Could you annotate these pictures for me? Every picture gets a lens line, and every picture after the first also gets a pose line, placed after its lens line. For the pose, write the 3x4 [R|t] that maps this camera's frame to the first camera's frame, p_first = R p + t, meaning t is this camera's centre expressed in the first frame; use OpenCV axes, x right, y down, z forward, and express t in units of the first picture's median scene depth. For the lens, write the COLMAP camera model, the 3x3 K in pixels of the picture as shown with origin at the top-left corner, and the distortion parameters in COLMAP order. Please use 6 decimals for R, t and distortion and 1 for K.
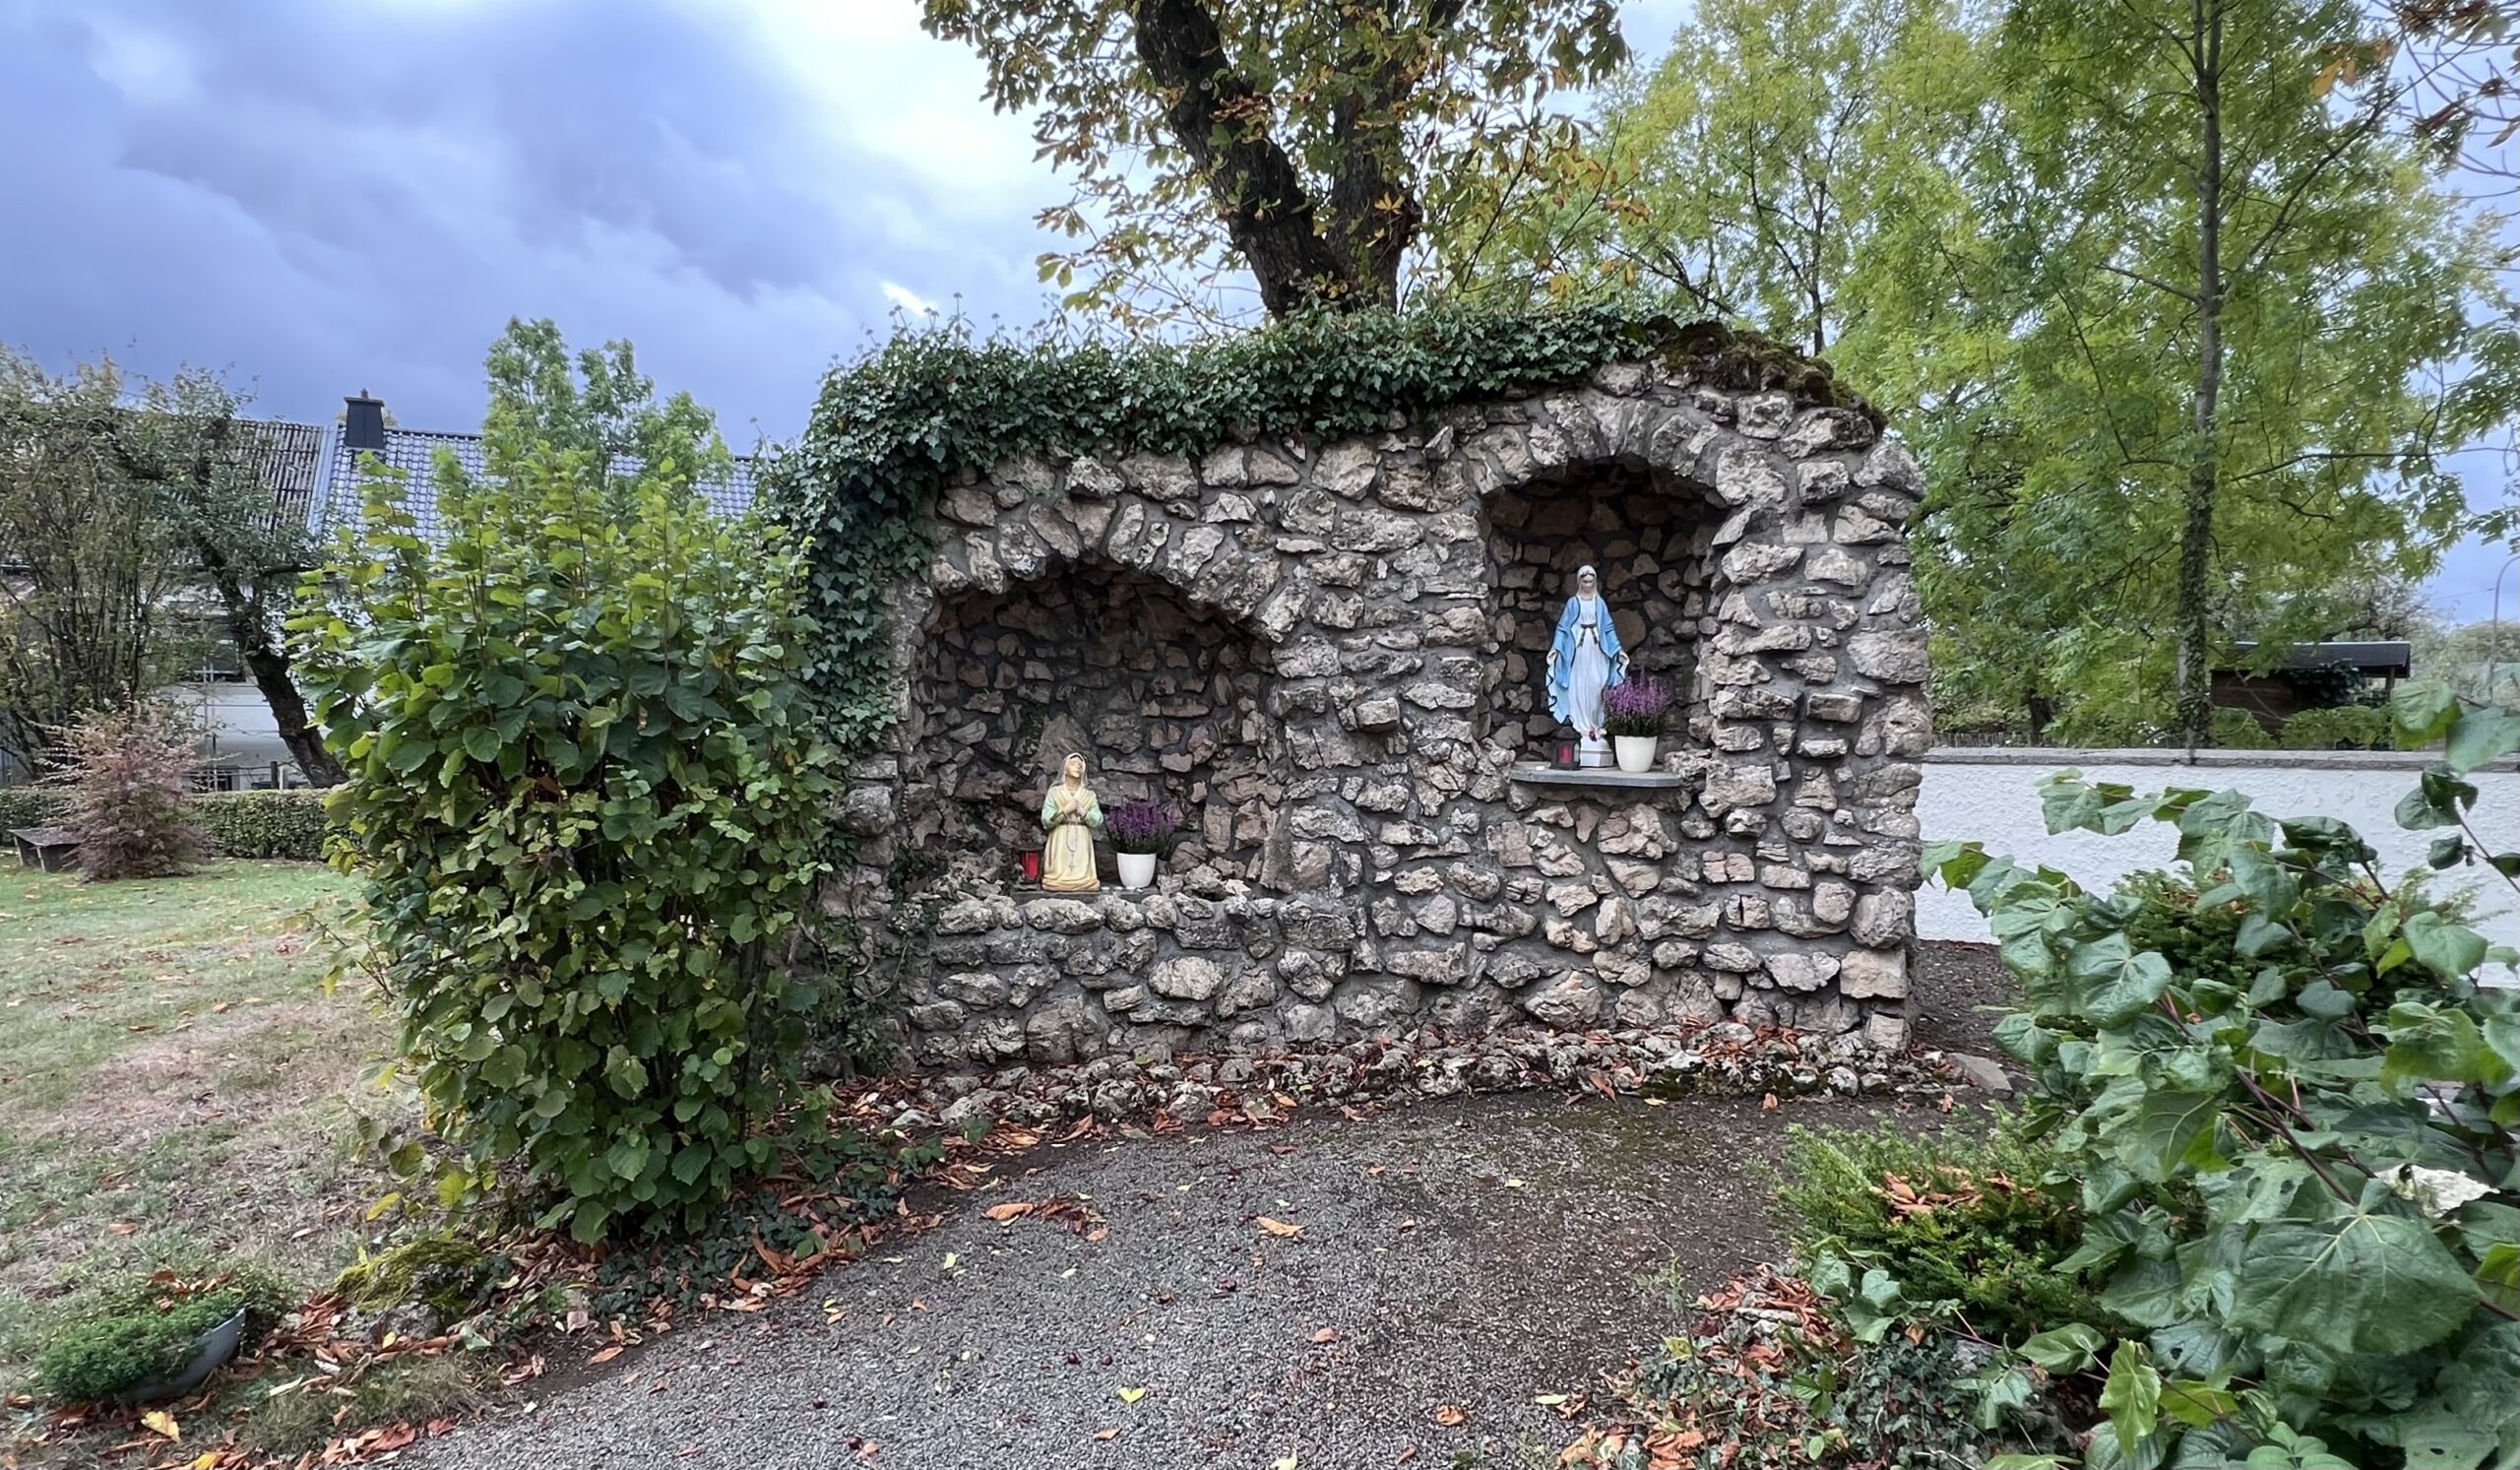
lens RADIAL K [[1069.0, 0, 1276.0], [0, 1069.0, 789.3], [0, 0, 1]] dist [0.000090, -0.000092]
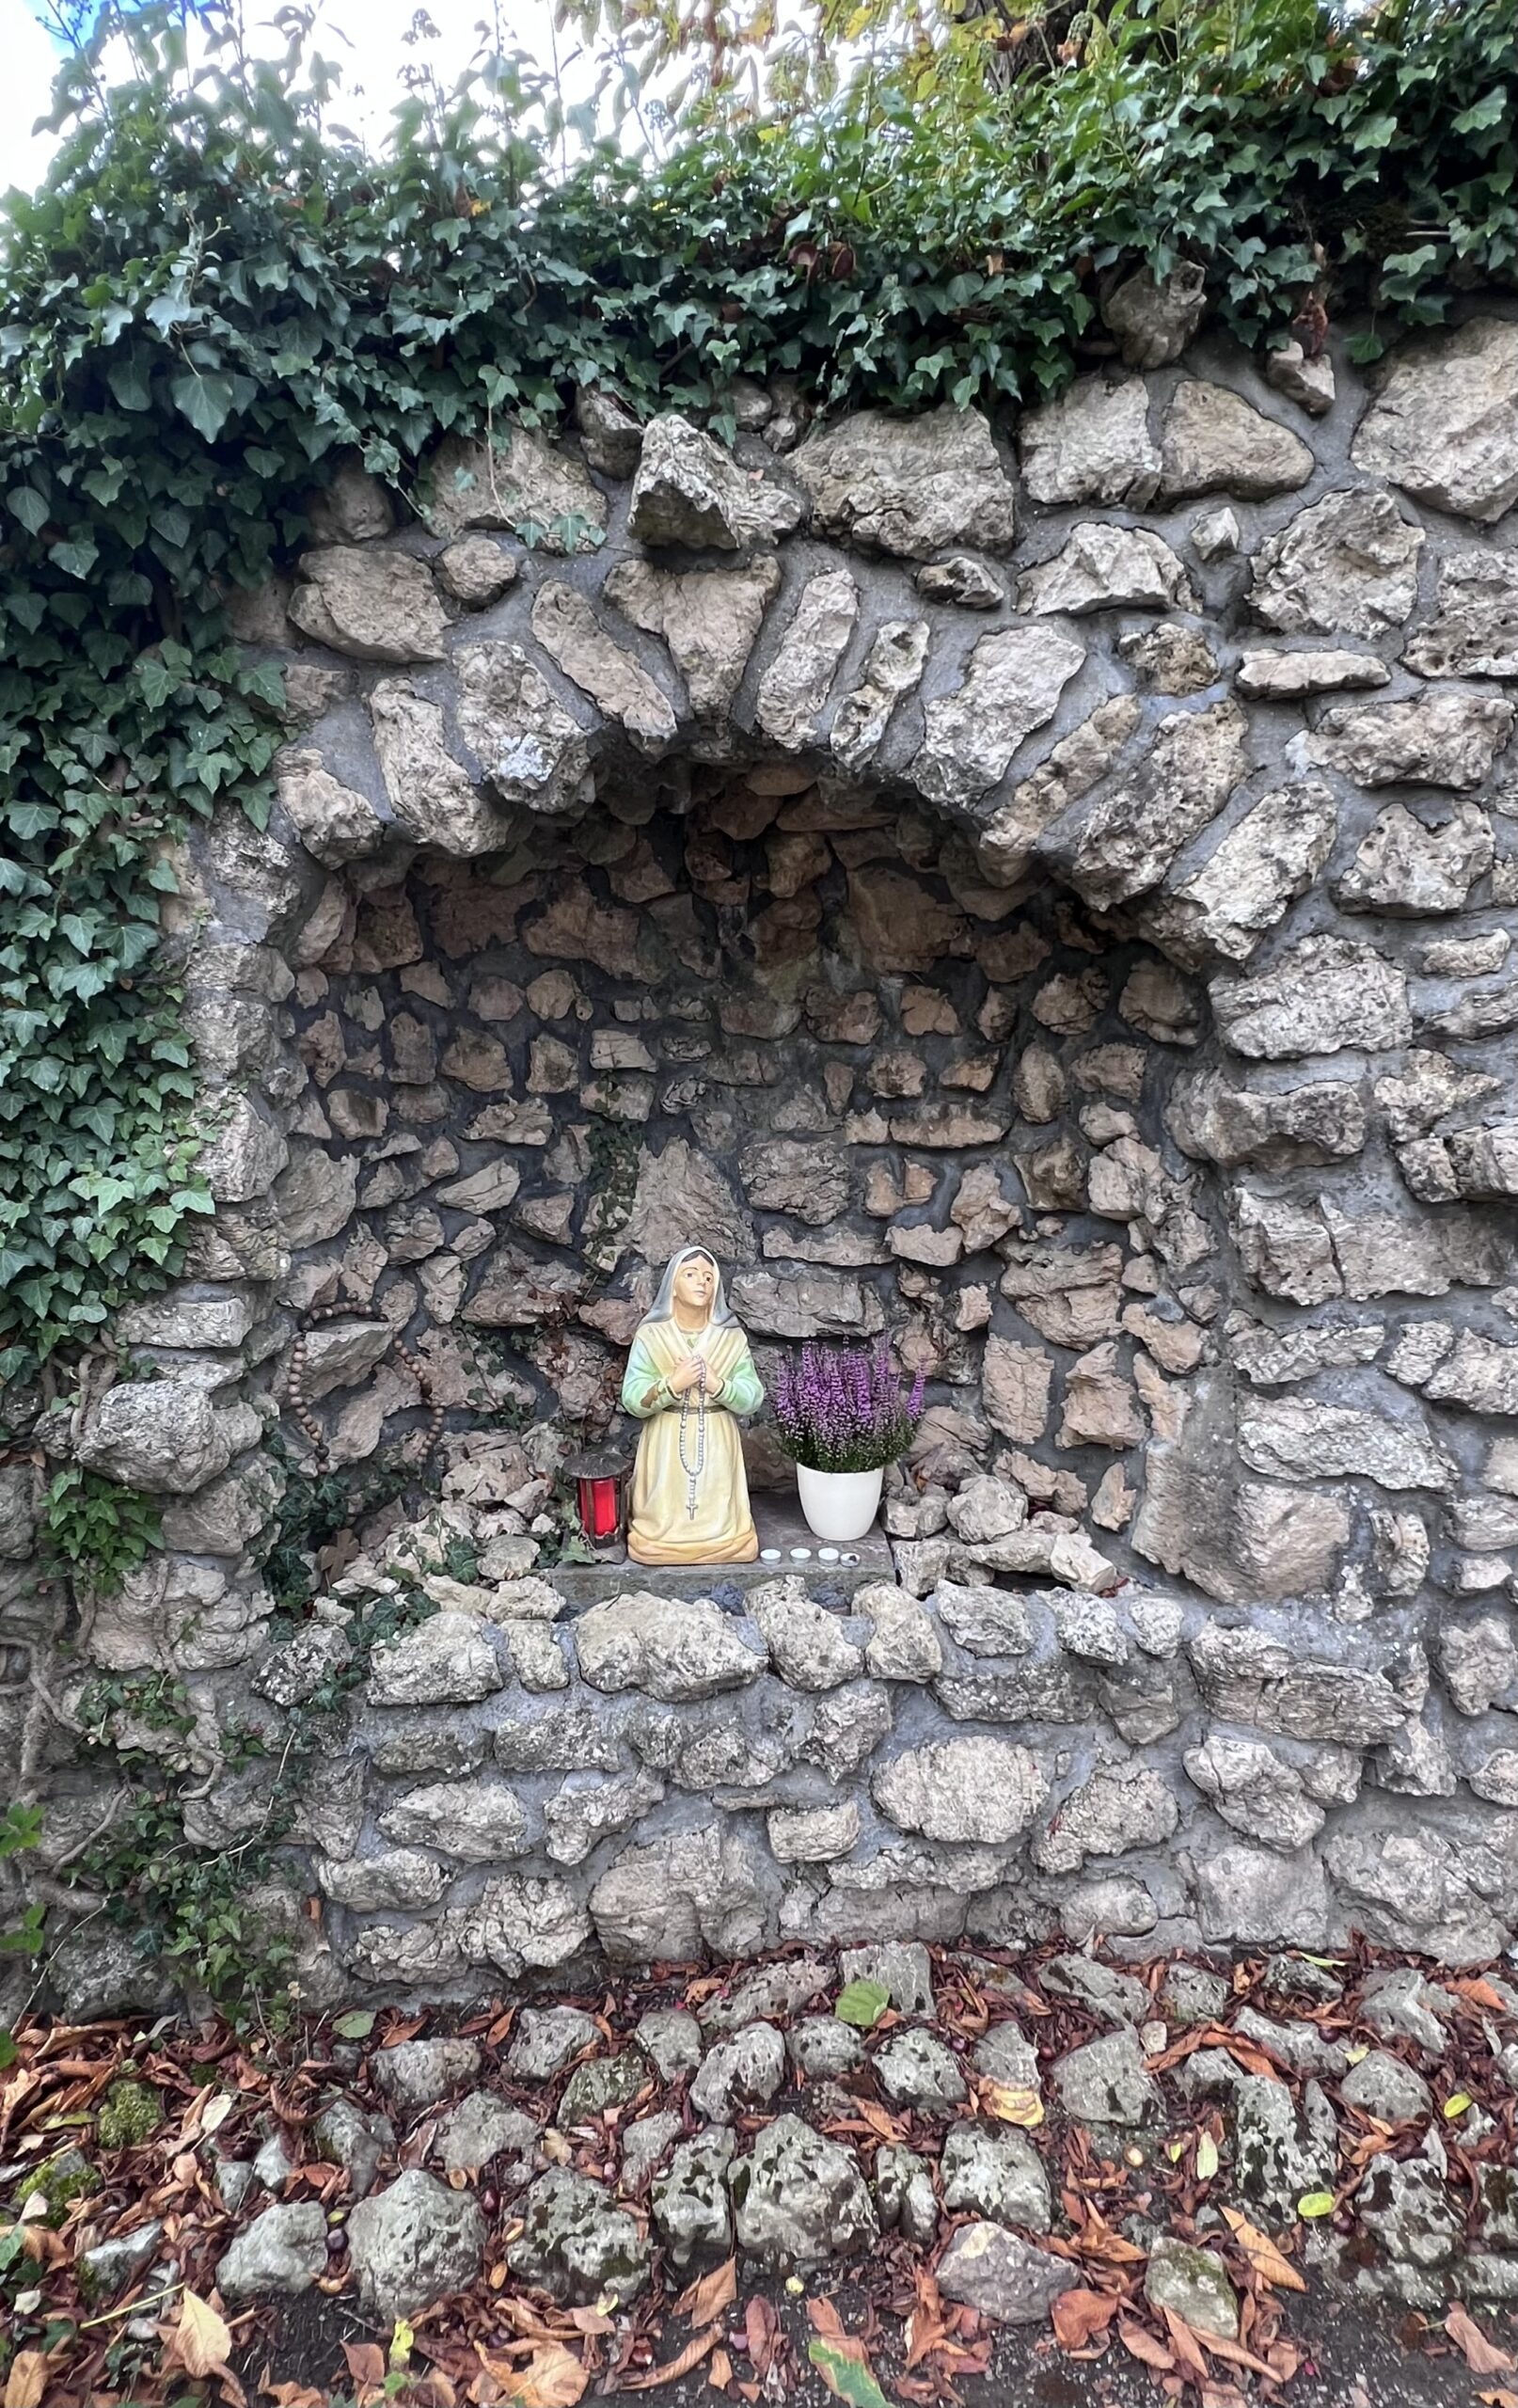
lens RADIAL K [[967.0, 0, 792.5], [0, 967.0, 1200.1], [0, 0, 1]] dist [-0.002190, -0.000130]
pose [[0.986848, -0.001598, -0.161641, -0.090270], [0.012962, 0.997513, 0.069276, -0.080773], [0.161129, -0.070460, 0.984415, 0.647152]]
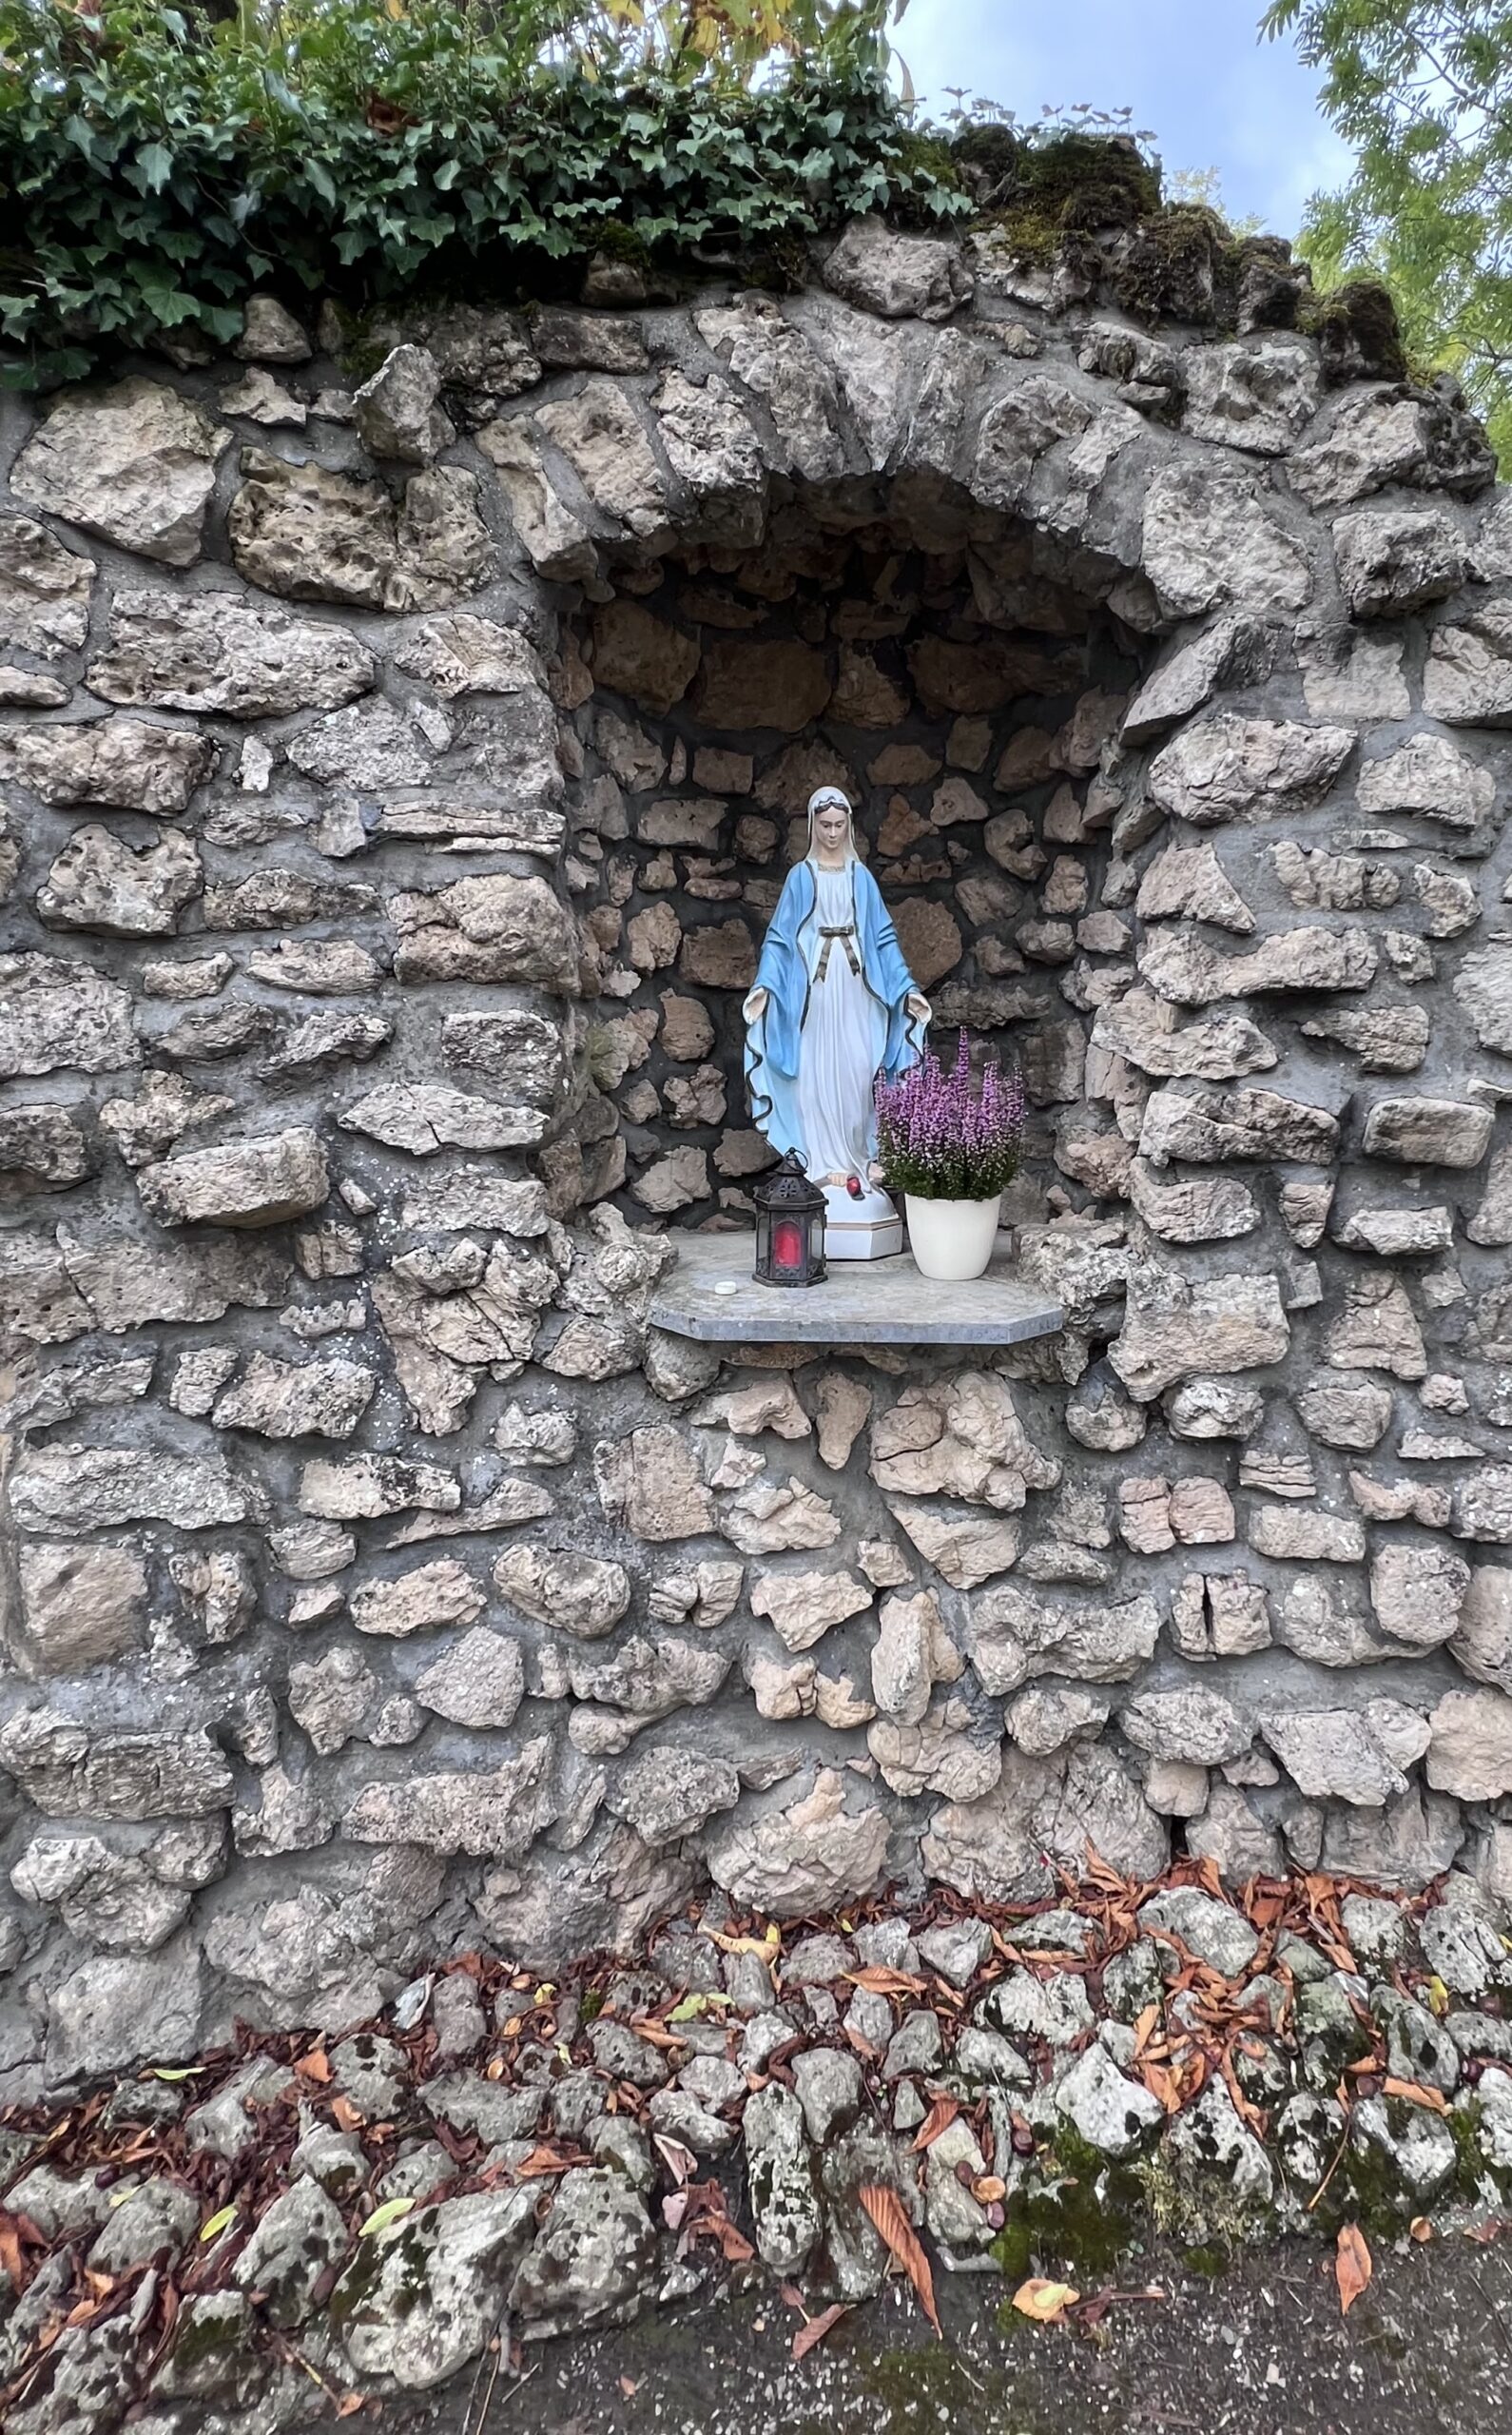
lens RADIAL K [[991.8, 0, 758.5], [0, 991.8, 1090.3], [0, 0, 1]] dist [-0.002082, -0.000022]
pose [[0.986228, -0.022785, 0.163812, 0.205873], [0.024838, 0.999636, -0.010496, -0.091131], [-0.163513, 0.014421, 0.986436, 0.650508]]
